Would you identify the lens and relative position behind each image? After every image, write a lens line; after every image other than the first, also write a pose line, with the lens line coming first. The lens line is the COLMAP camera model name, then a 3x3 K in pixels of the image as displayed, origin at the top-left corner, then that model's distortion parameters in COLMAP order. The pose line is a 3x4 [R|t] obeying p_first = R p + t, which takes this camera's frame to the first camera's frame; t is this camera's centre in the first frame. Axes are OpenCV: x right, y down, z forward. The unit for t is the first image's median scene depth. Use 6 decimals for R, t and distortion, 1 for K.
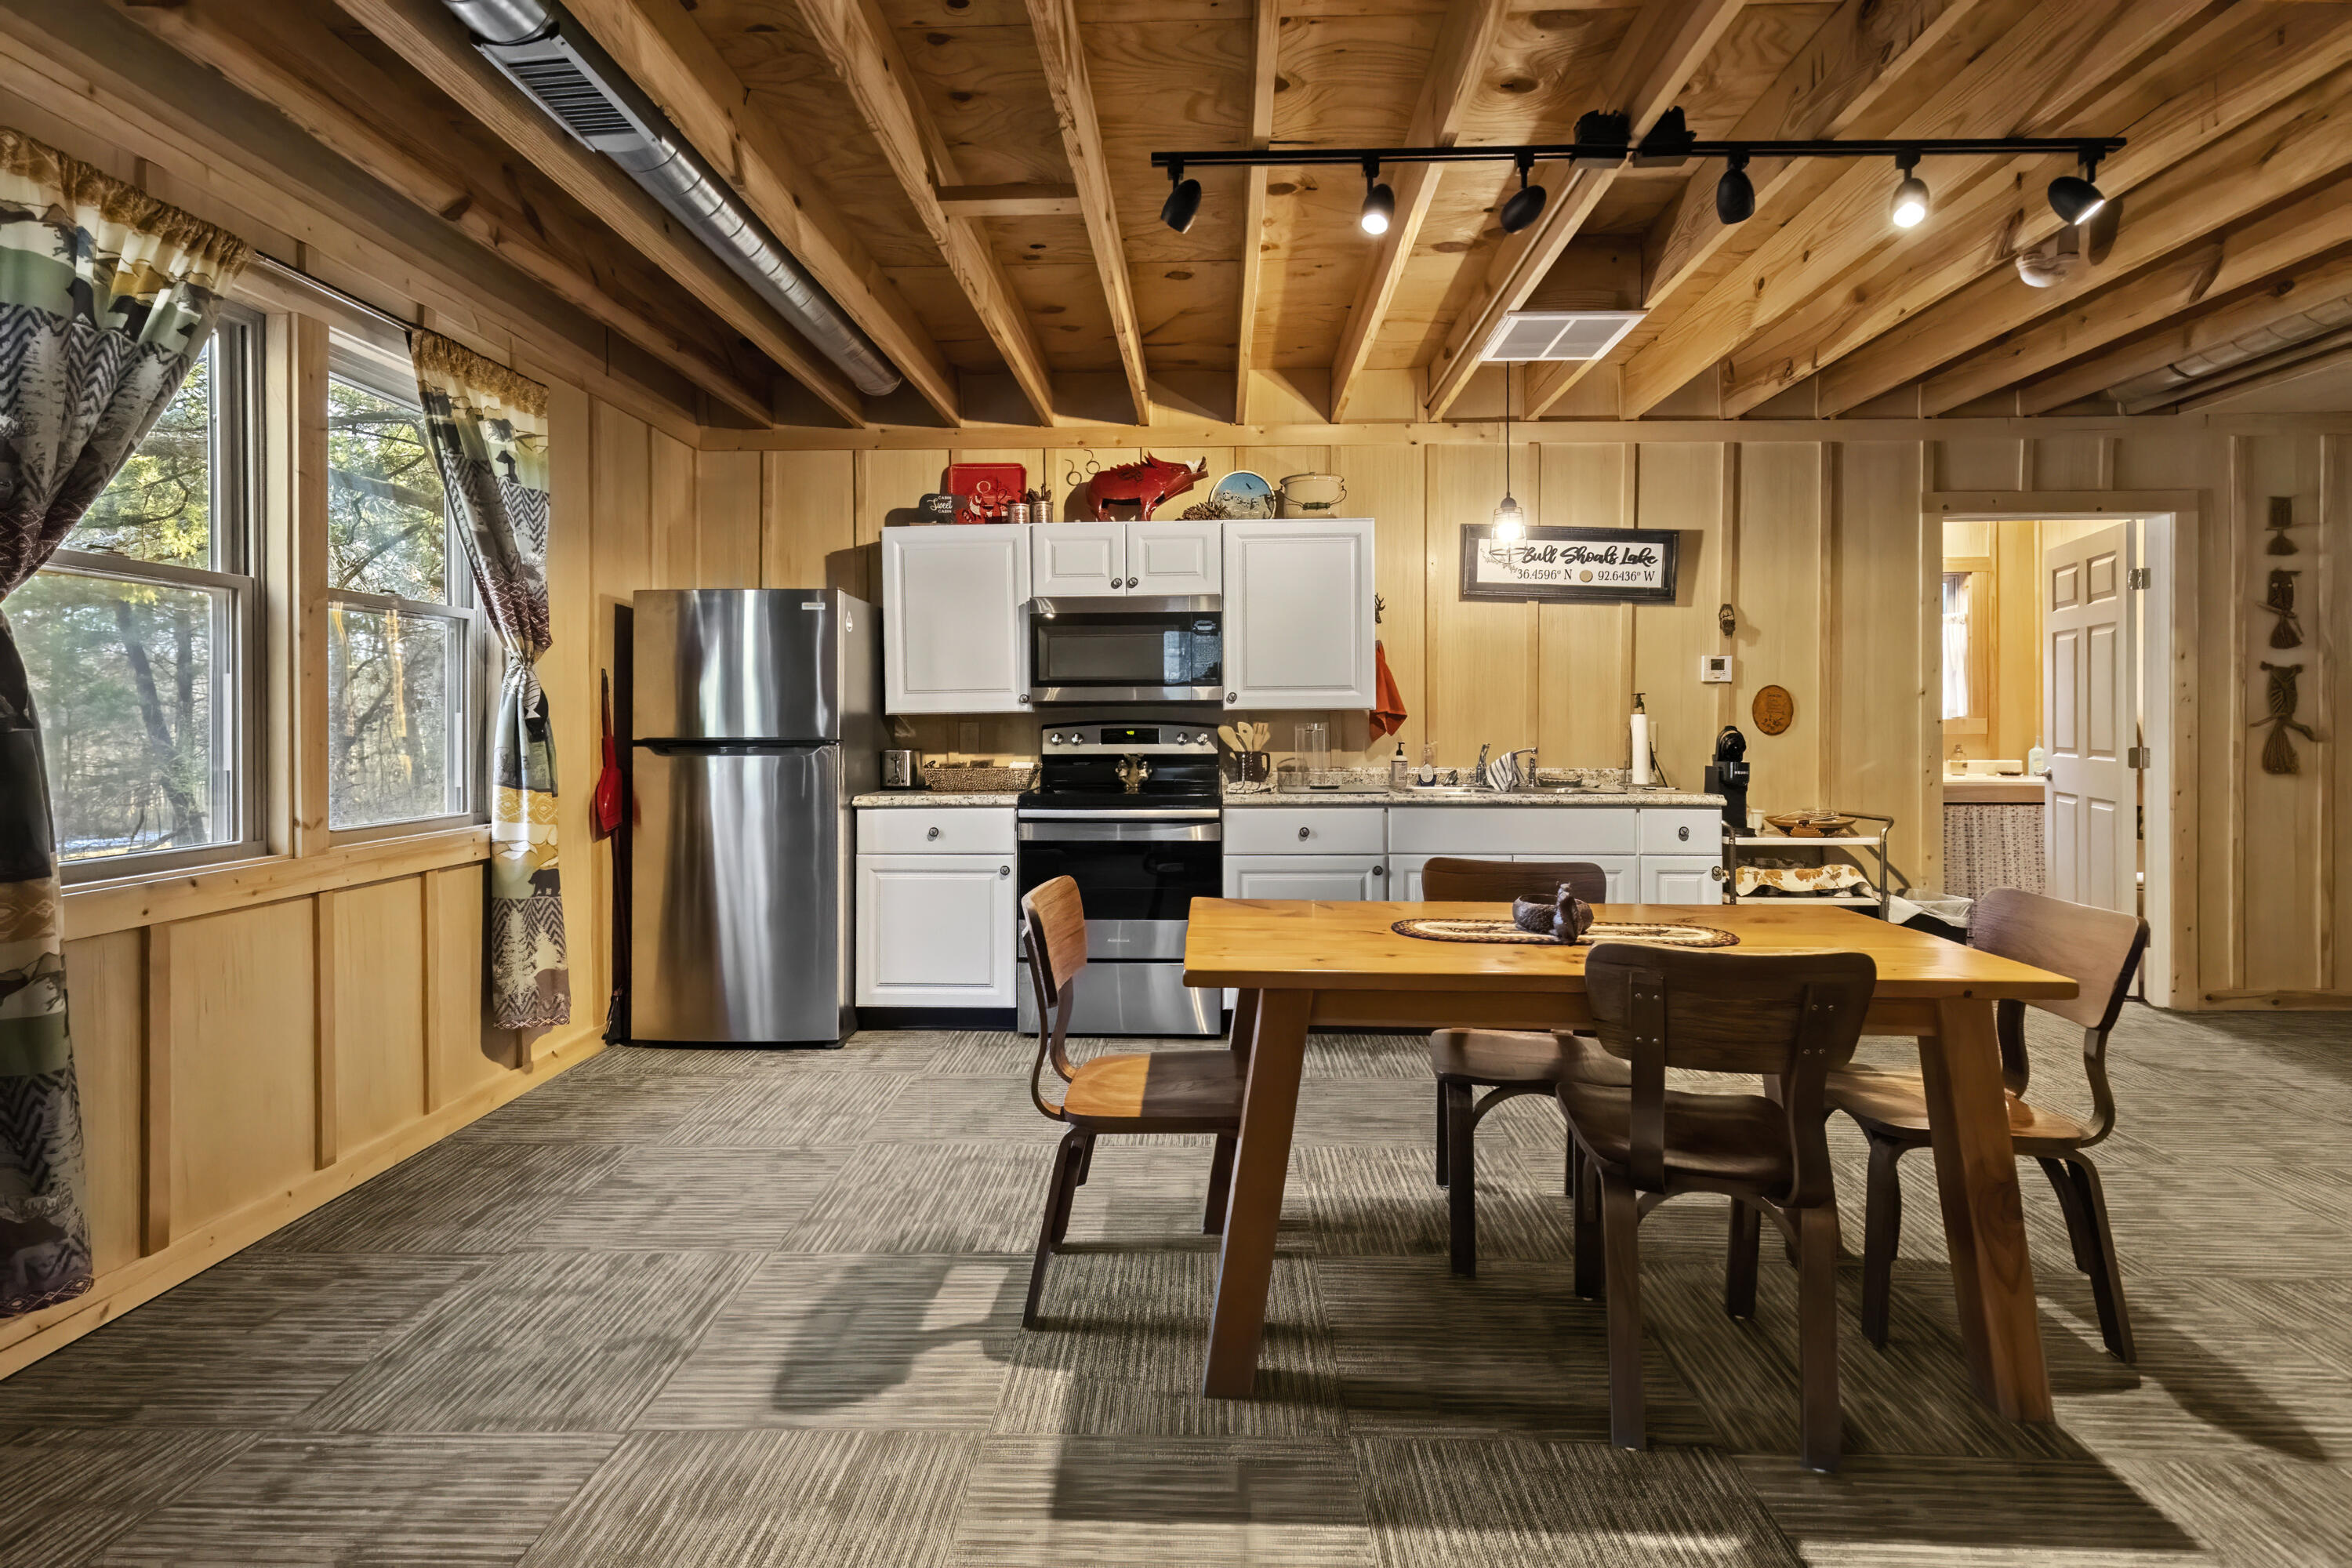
lens RADIAL K [[1096.7, 0, 1178.6], [0, 1096.7, 715.3], [0, 0, 1]] dist [0.003411, 0.000382]
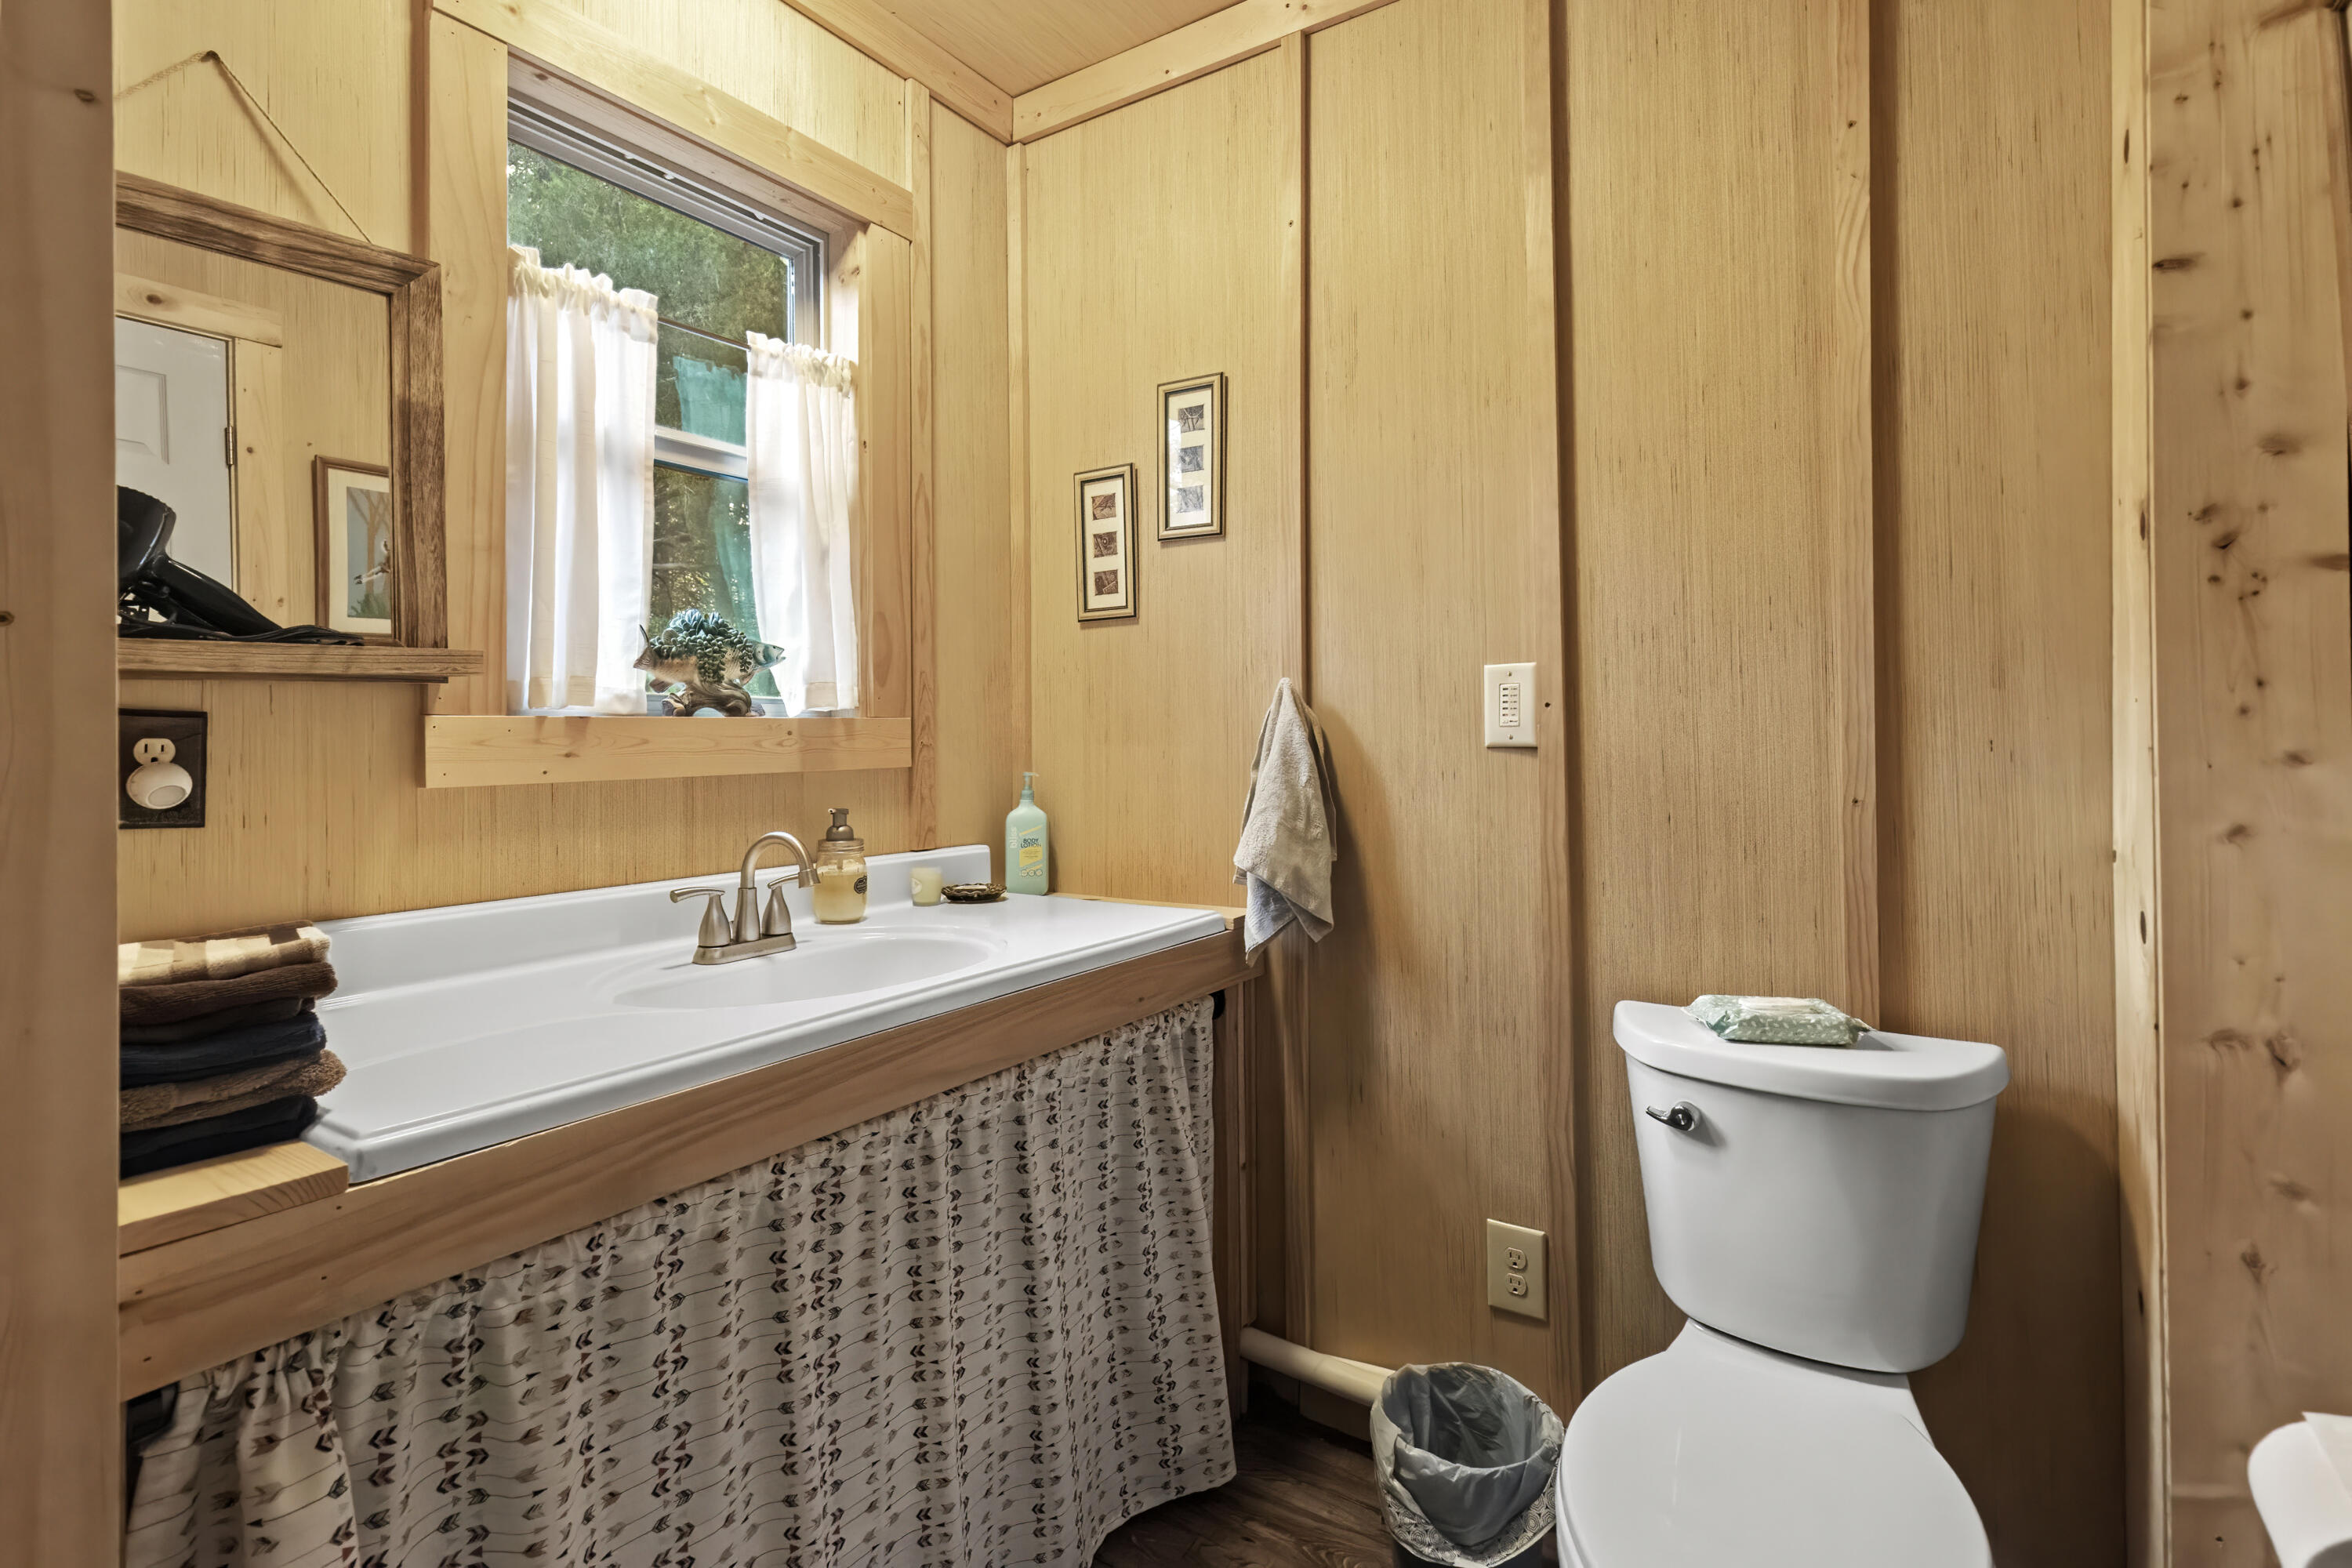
lens RADIAL K [[1096.7, 0, 1178.6], [0, 1096.7, 715.3], [0, 0, 1]] dist [0.003411, 0.000382]
pose [[0.520751, 0.009000, 0.853661, 0.516262], [0.003391, 0.999915, -0.012610, 0.005978], [-0.853702, 0.009461, 0.520676, 0.779597]]
